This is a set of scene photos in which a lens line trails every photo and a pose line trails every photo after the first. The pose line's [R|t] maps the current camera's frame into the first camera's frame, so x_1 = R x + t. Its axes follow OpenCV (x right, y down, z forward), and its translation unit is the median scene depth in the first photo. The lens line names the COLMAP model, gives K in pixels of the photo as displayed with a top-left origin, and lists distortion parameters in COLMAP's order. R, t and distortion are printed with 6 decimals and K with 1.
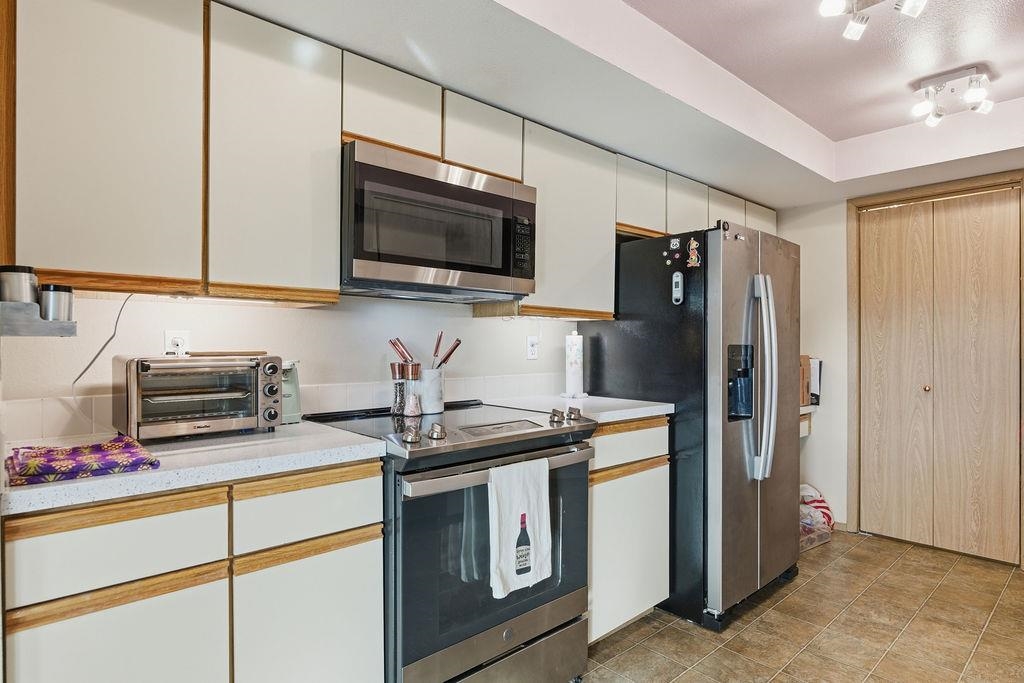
lens RADIAL K [[568.4, 0, 511.8], [0, 568.4, 344.4], [0, 0, 1]] dist [-0.006790, 0.000961]
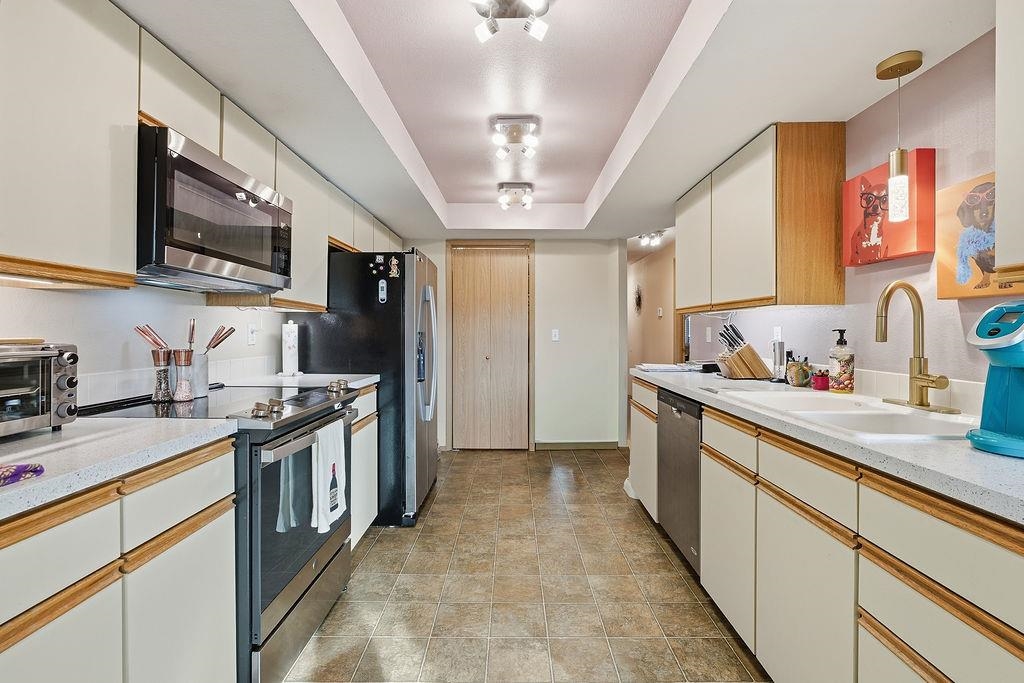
lens RADIAL K [[461.2, 0, 511.5], [0, 461.2, 334.4], [0, 0, 1]] dist [-0.002230, 0.000390]
pose [[0.676530, -0.002389, 0.736411, -0.348829], [-0.001935, 0.999986, 0.005022, 0.000461], [-0.736412, -0.004823, 0.676516, 0.001799]]
